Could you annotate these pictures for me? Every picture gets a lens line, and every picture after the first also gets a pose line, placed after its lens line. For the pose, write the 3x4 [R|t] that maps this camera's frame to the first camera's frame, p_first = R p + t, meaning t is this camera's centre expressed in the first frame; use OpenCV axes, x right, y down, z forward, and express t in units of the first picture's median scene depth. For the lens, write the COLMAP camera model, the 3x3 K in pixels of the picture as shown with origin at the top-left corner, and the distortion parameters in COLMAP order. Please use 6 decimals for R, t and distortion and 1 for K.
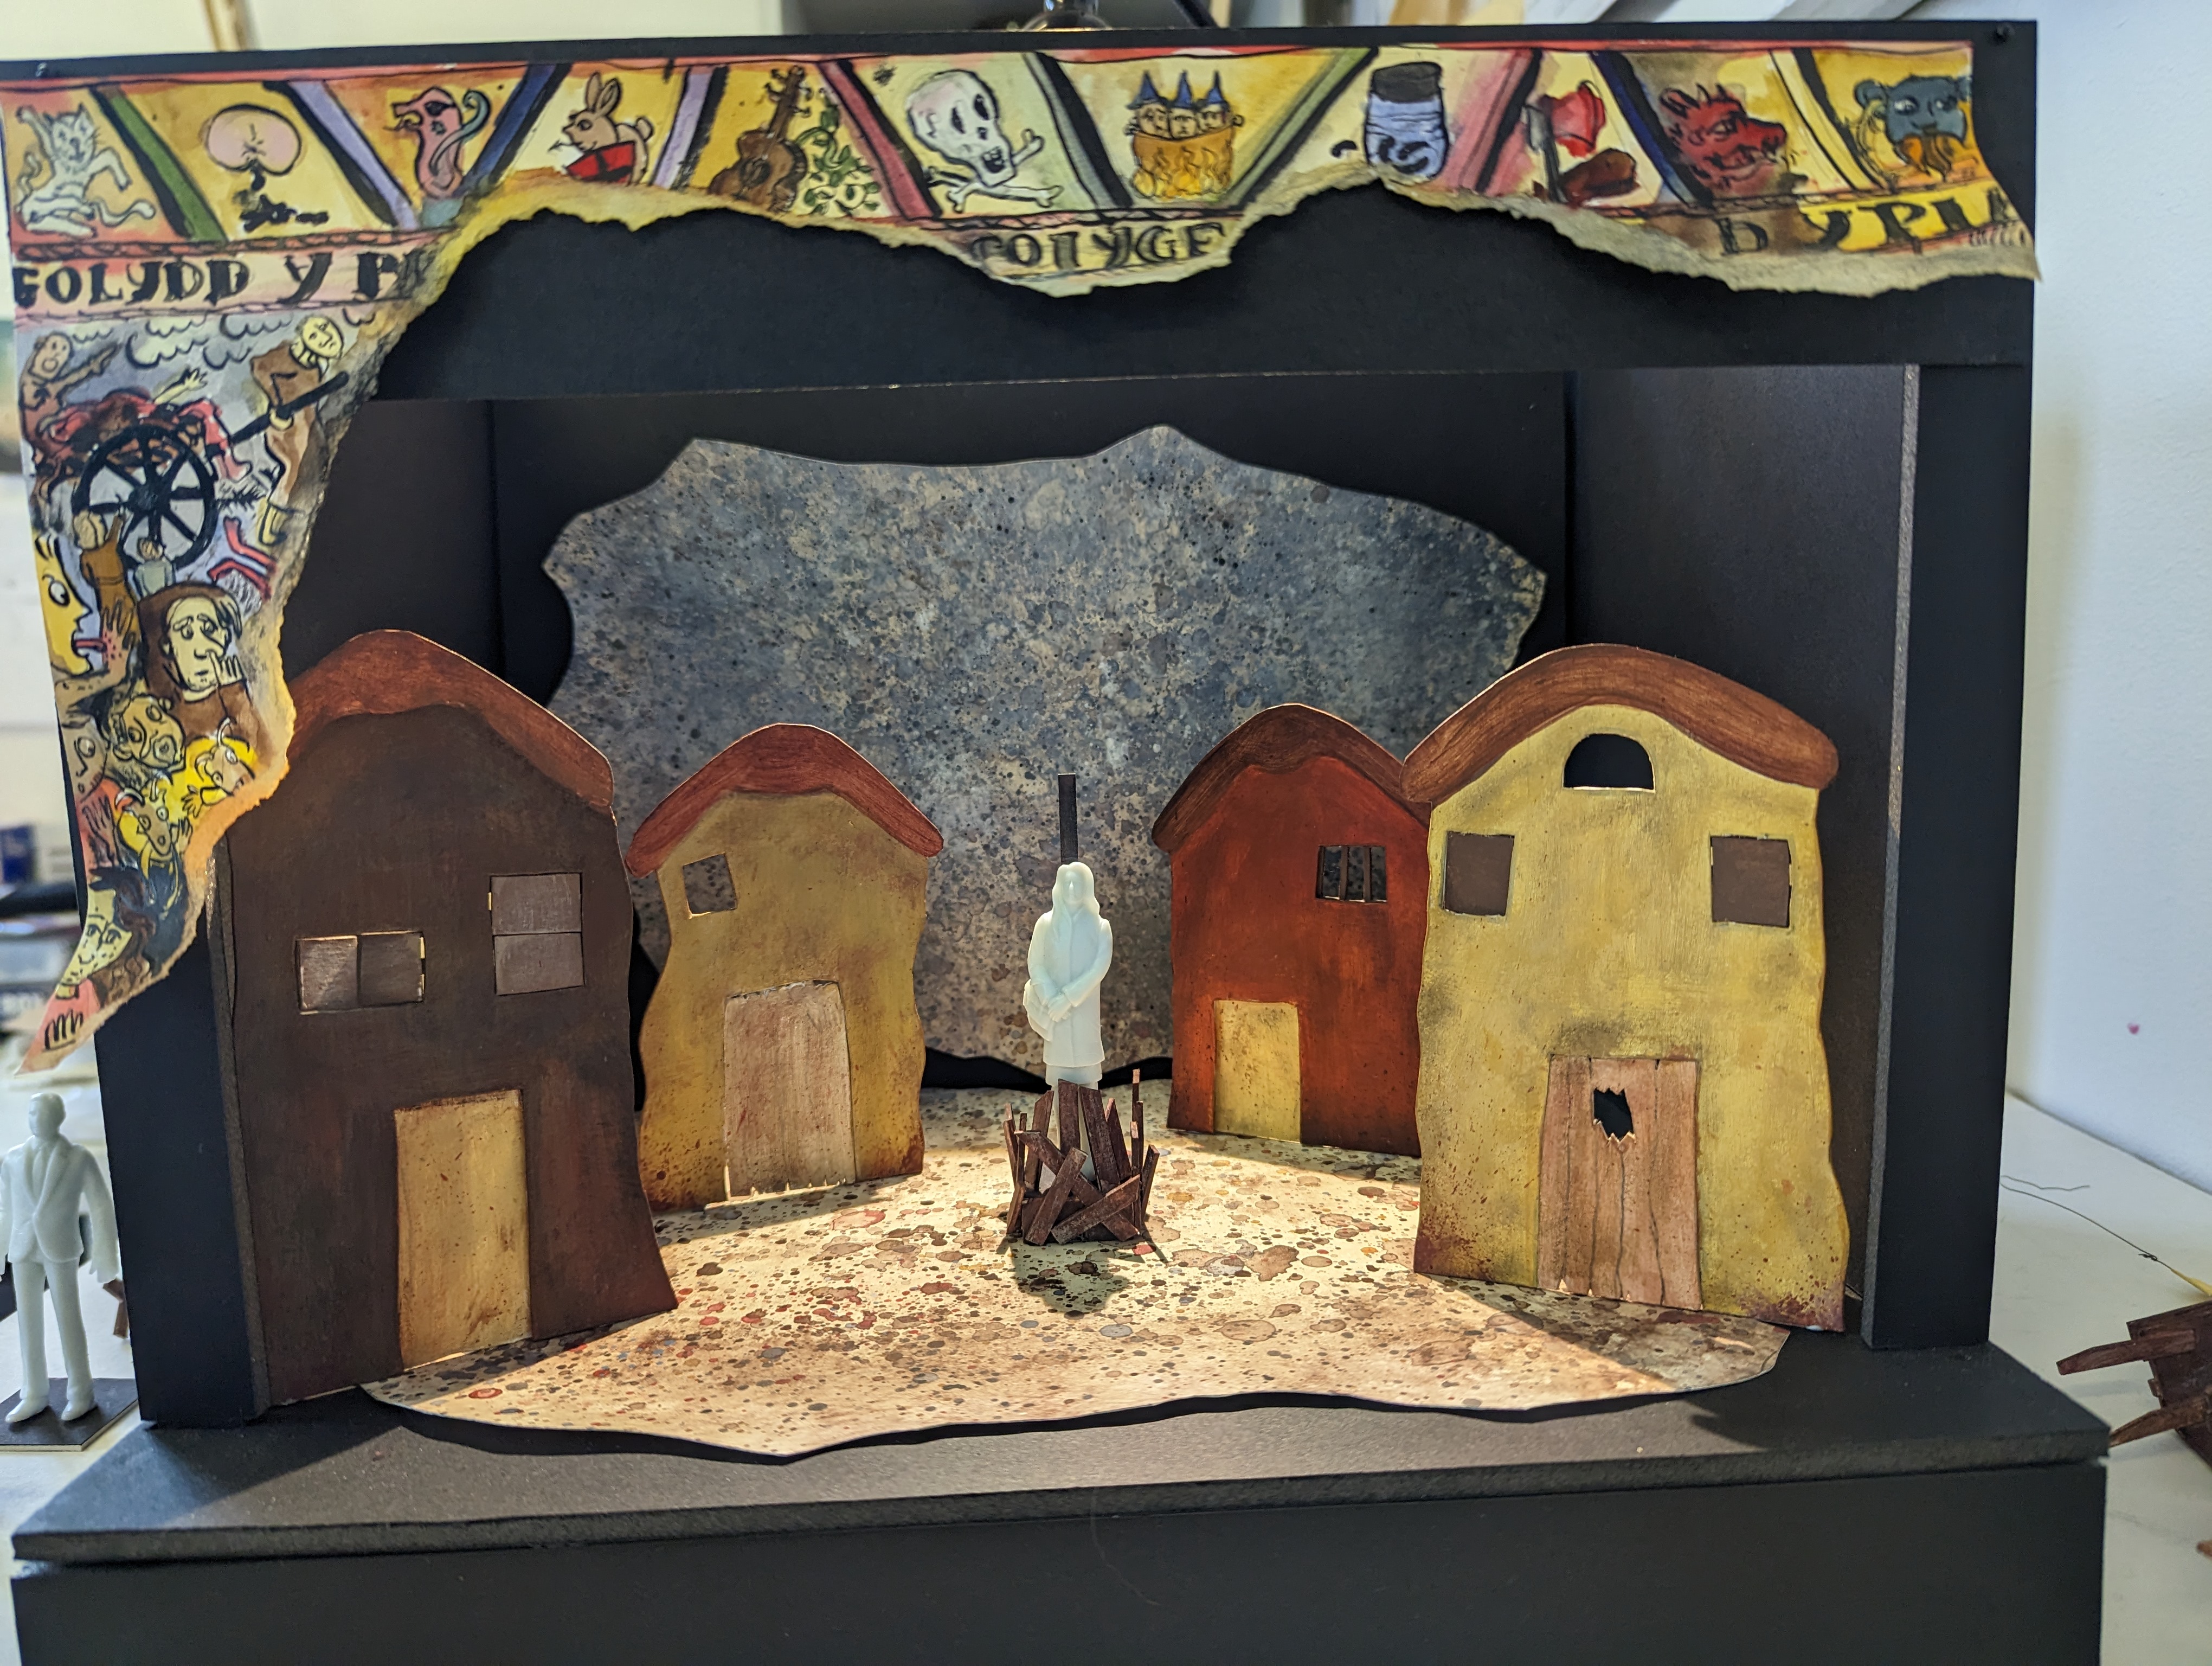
lens RADIAL K [[1476.1, 0, 1108.0], [0, 1476.1, 783.0], [0, 0, 1]] dist [0.035774, -0.046643]
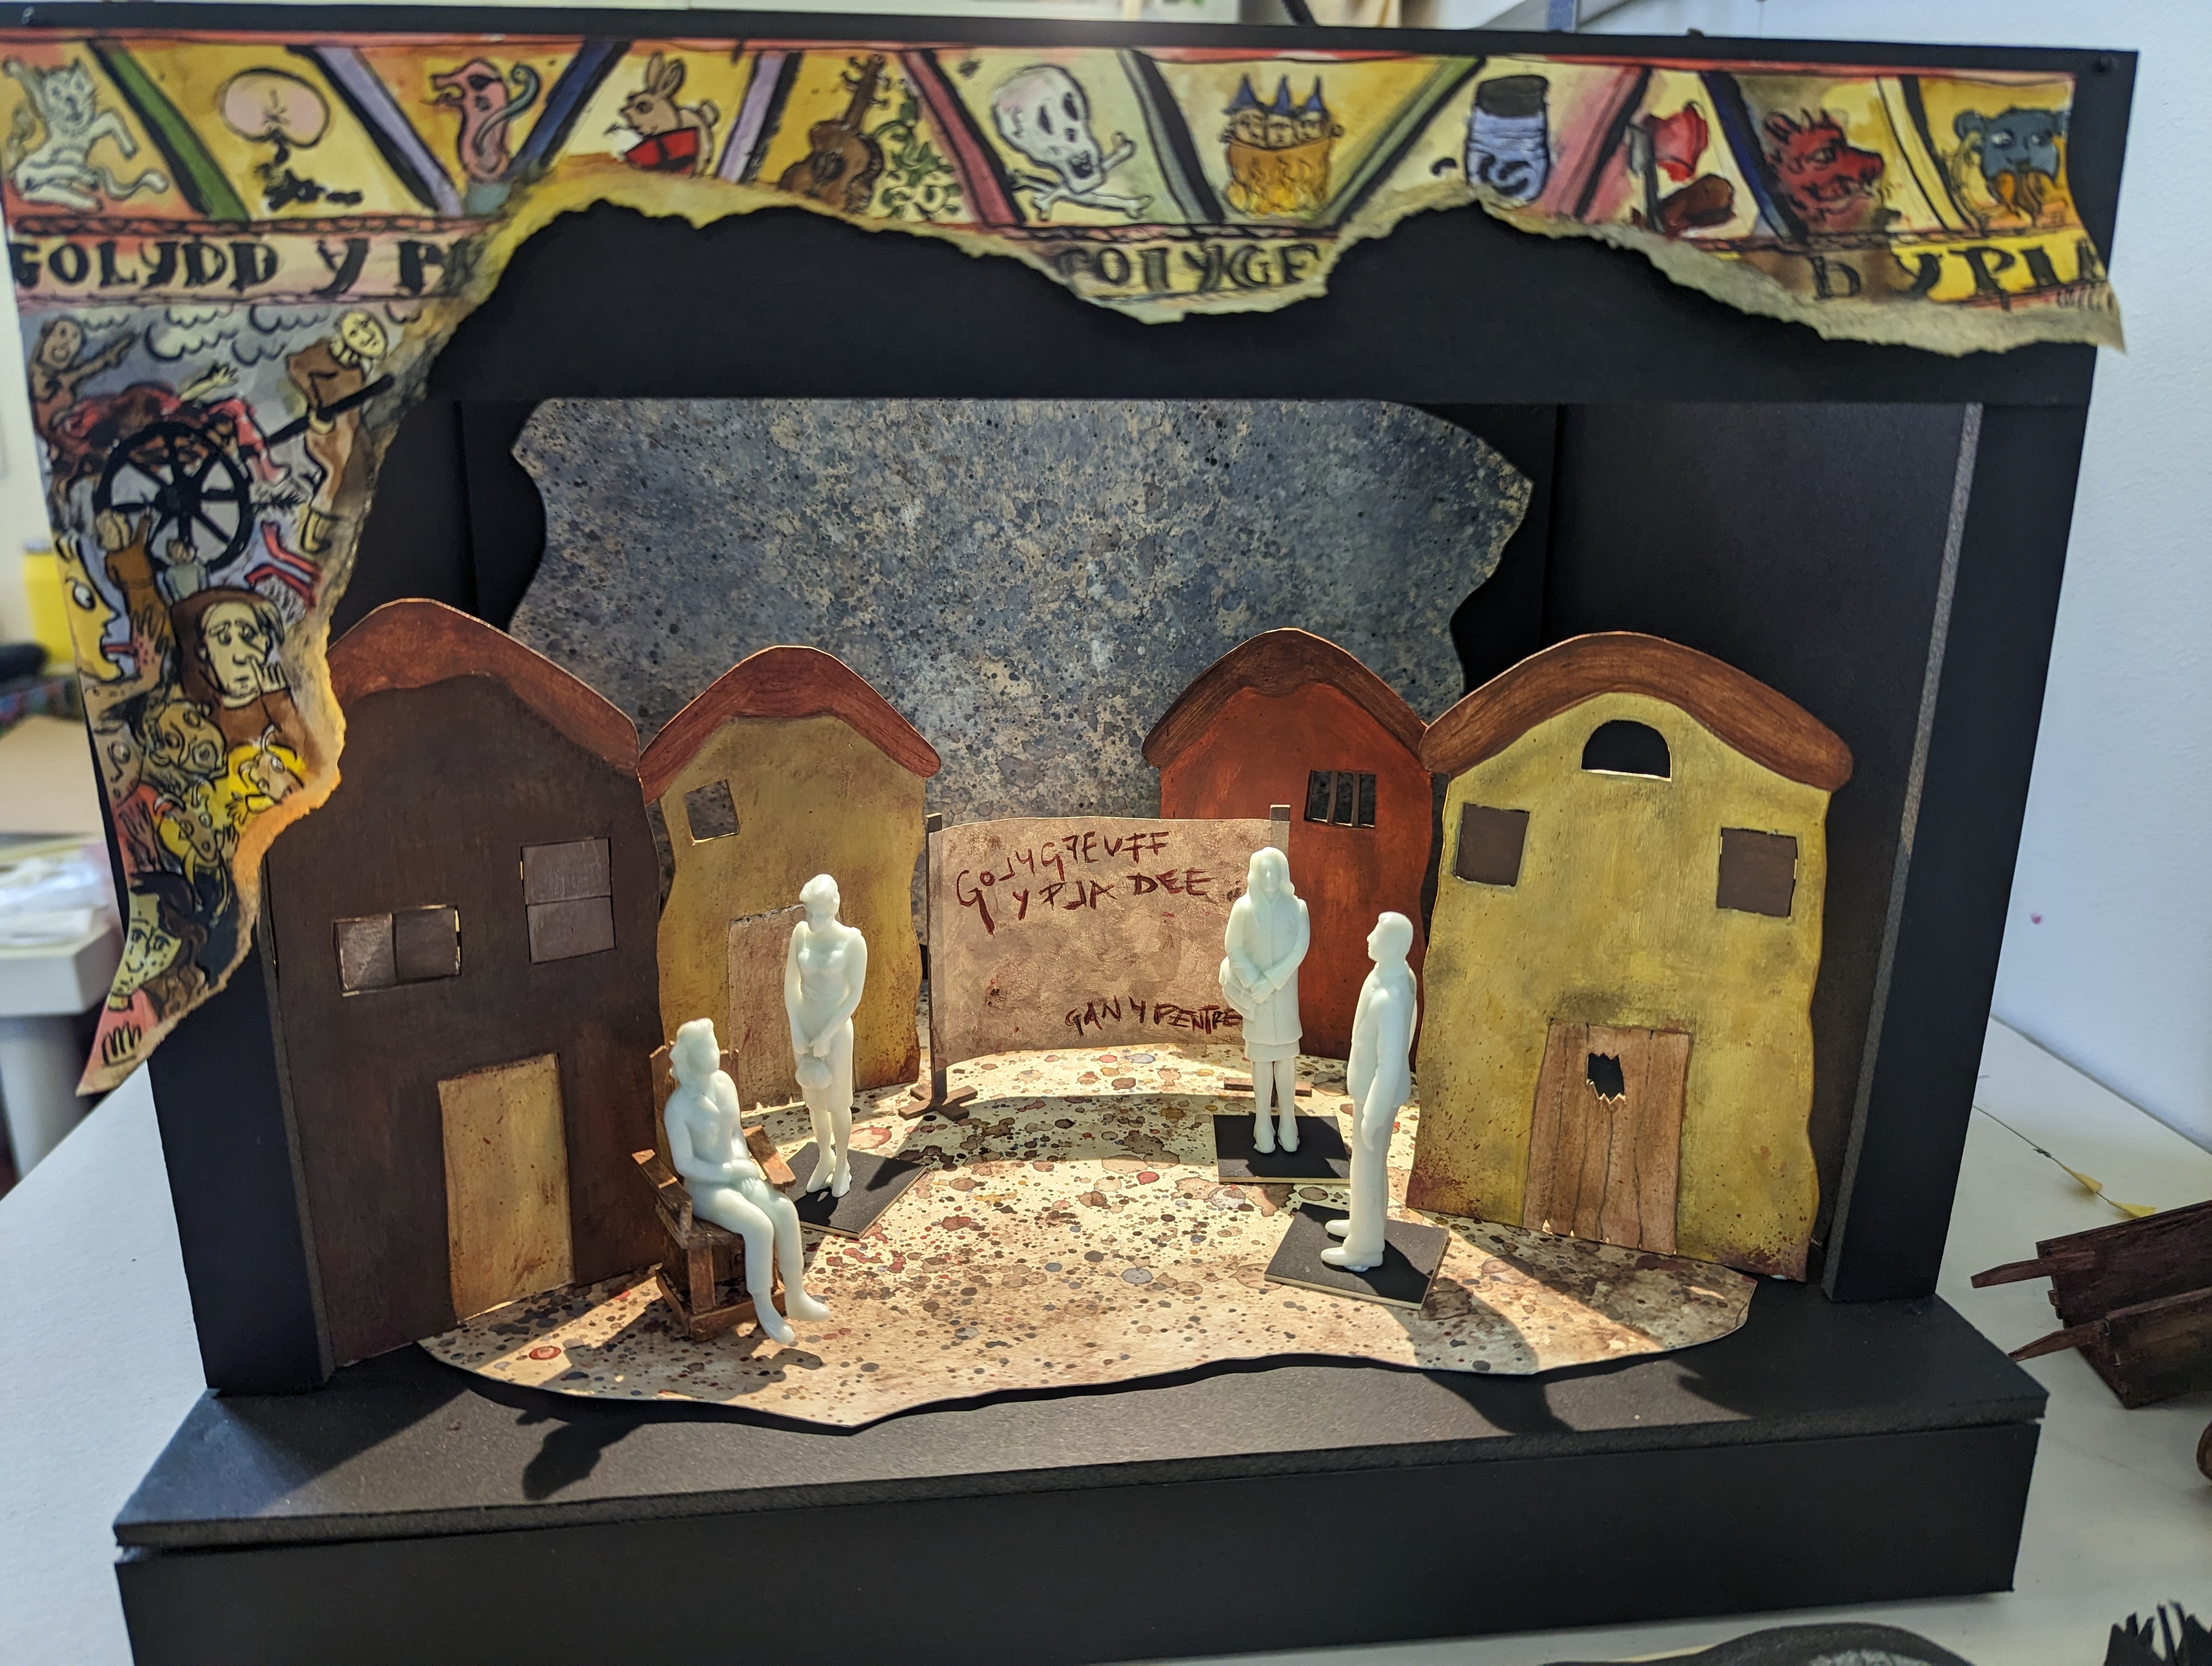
lens RADIAL K [[1476.1, 0, 1108.0], [0, 1476.1, 783.0], [0, 0, 1]] dist [0.035774, -0.046643]
pose [[0.997618, 0.017812, 0.066644, -0.114749], [-0.027176, 0.989443, 0.142352, -0.161553], [-0.063405, -0.143824, 0.987570, 0.005334]]
